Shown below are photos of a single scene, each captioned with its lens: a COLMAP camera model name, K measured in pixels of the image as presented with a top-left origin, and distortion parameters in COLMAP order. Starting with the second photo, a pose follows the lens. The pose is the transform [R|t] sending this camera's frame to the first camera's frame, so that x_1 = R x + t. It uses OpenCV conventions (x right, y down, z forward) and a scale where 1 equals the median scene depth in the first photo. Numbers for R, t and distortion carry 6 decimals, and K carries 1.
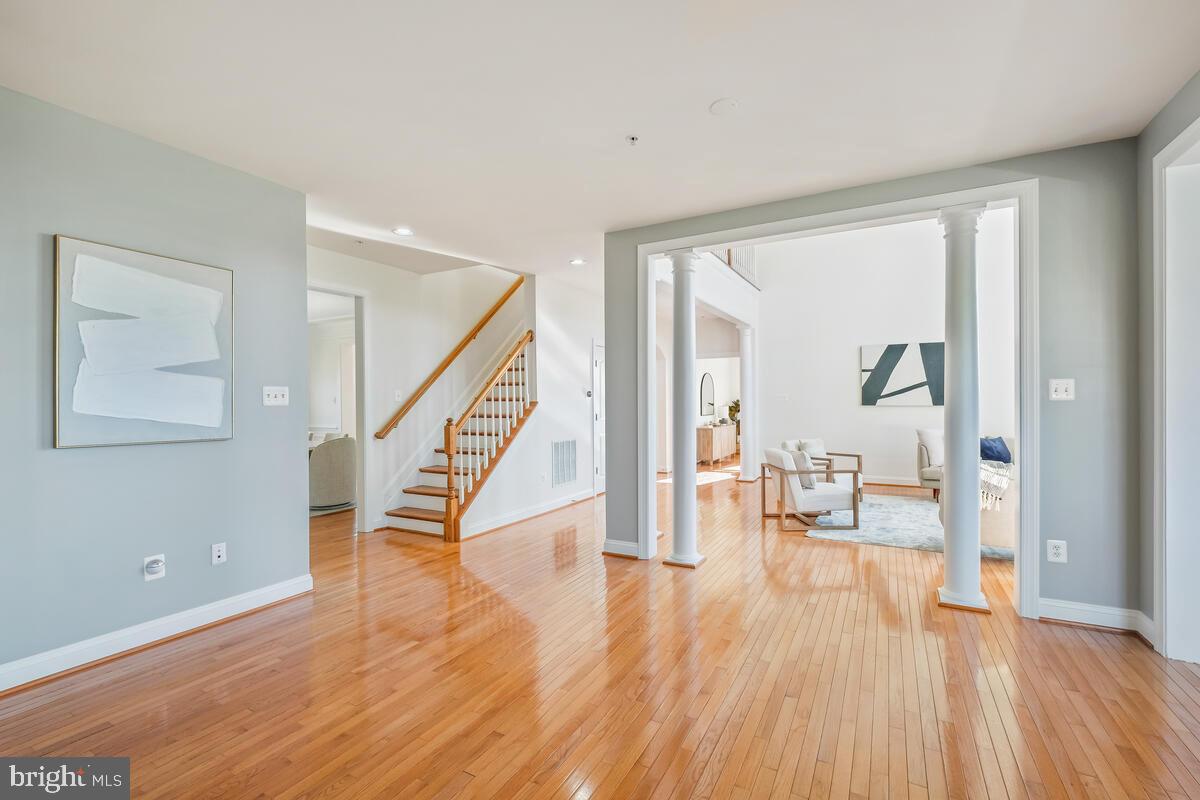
lens RADIAL K [[523.0, 0, 604.5], [0, 523.0, 402.0], [0, 0, 1]] dist [-0.004593, 0.000735]
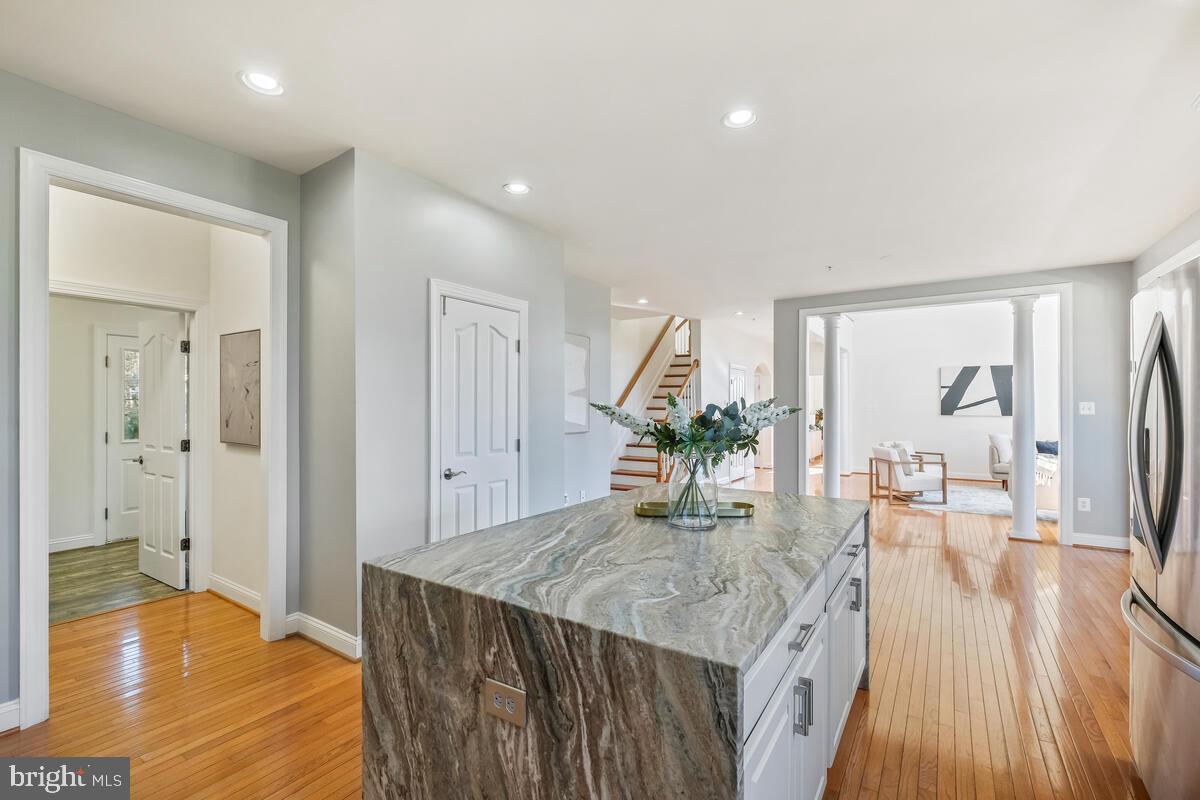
lens RADIAL K [[523.0, 0, 603.7], [0, 523.0, 403.5], [0, 0, 1]] dist [-0.004593, 0.000735]
pose [[0.996304, 0.006953, -0.085614, -0.299324], [-0.007690, 0.999936, -0.008289, -0.007414], [0.085551, 0.008917, 0.996294, -0.454769]]
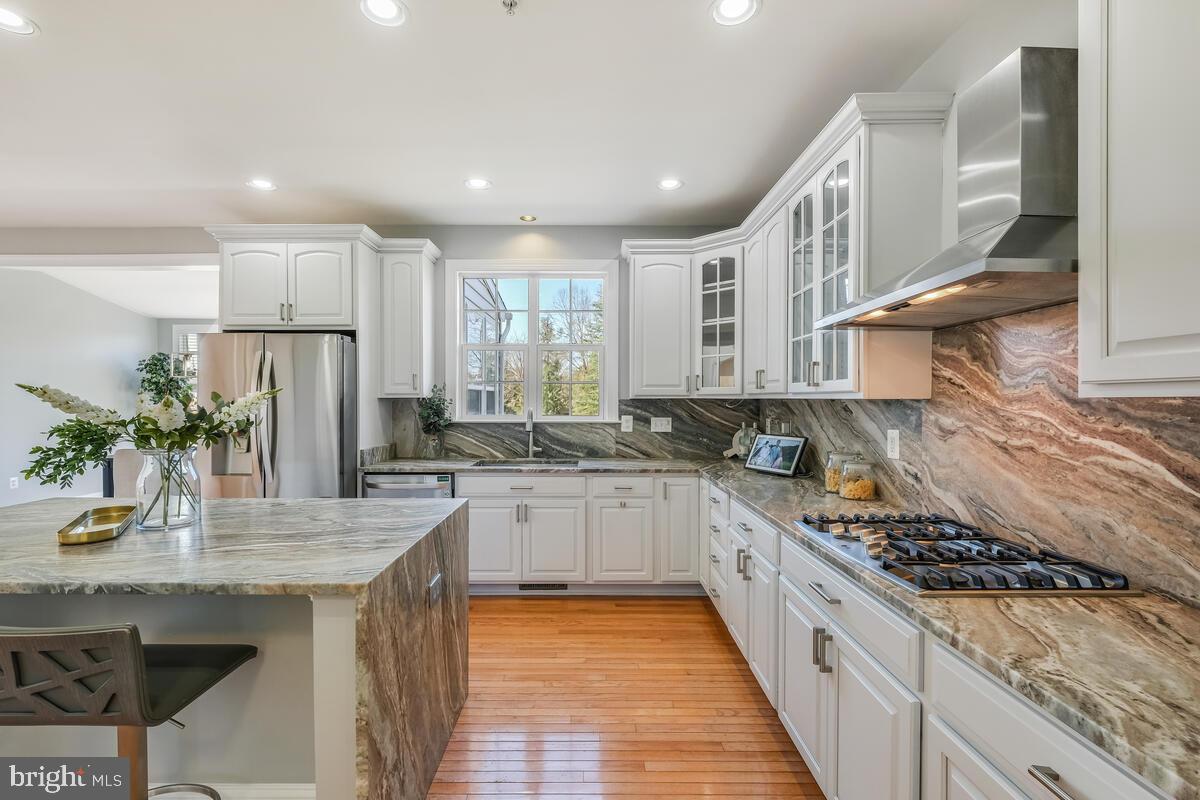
lens RADIAL K [[523.0, 0, 591.4], [0, 523.0, 401.9], [0, 0, 1]] dist [-0.004593, 0.000735]
pose [[-0.478038, 0.002584, 0.878335, -2.371342], [0.005322, 0.999986, -0.000045, -0.001598], [-0.878323, 0.004653, -0.478045, 1.015173]]
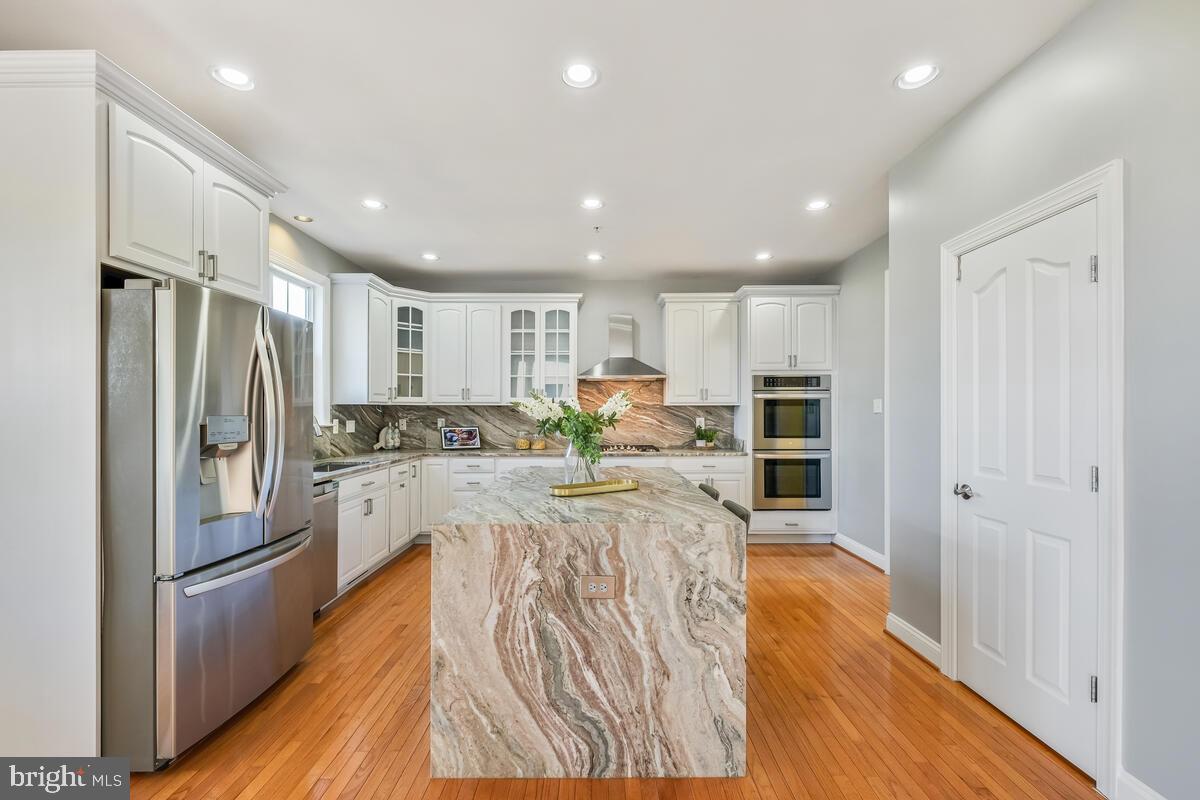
lens RADIAL K [[523.0, 0, 592.6], [0, 523.0, 408.2], [0, 0, 1]] dist [-0.004593, 0.000735]
pose [[-0.885906, 0.003970, -0.463848, 1.003130], [0.004206, 0.999991, 0.000525, 0.014762], [0.463846, -0.001486, -0.885915, 3.754193]]
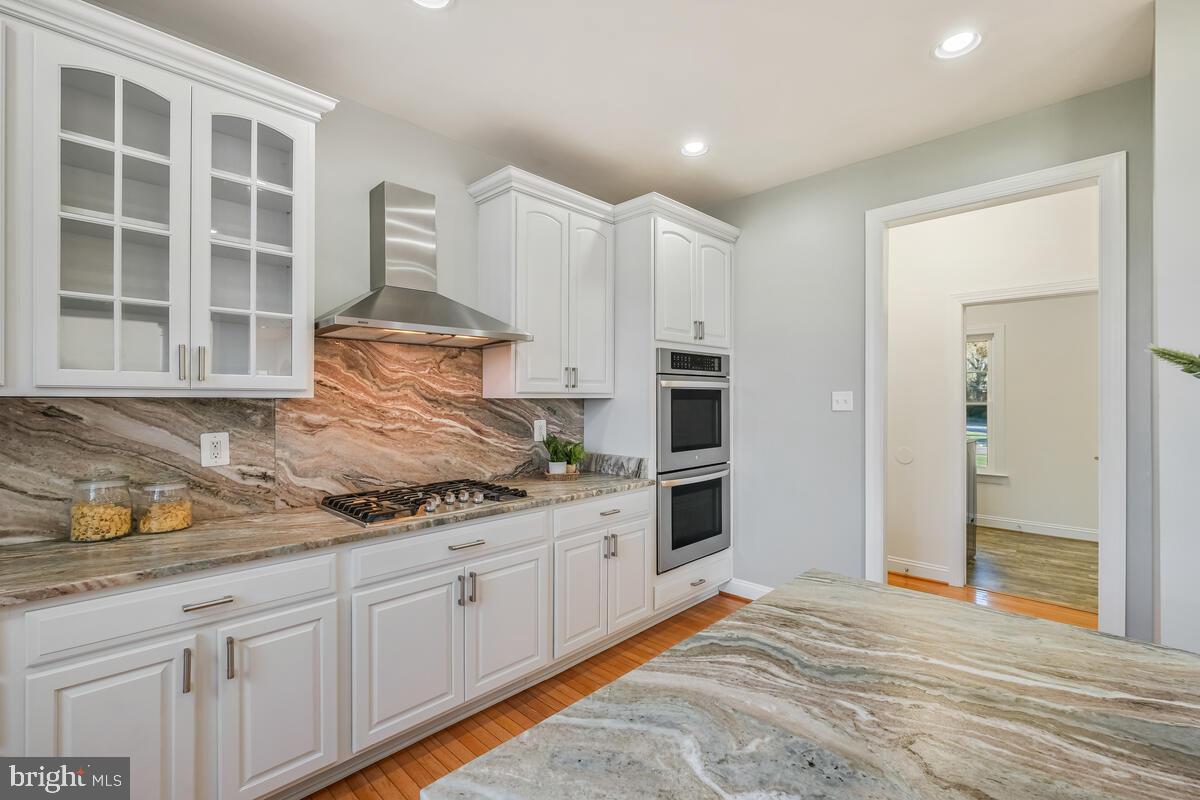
lens RADIAL K [[523.0, 0, 598.6], [0, 523.0, 398.6], [0, 0, 1]] dist [-0.004593, 0.000735]
pose [[-0.275451, 0.004144, -0.961306, 0.330074], [-0.001687, 0.999987, 0.004794, -0.015324], [0.961314, 0.002943, -0.275440, 0.744135]]
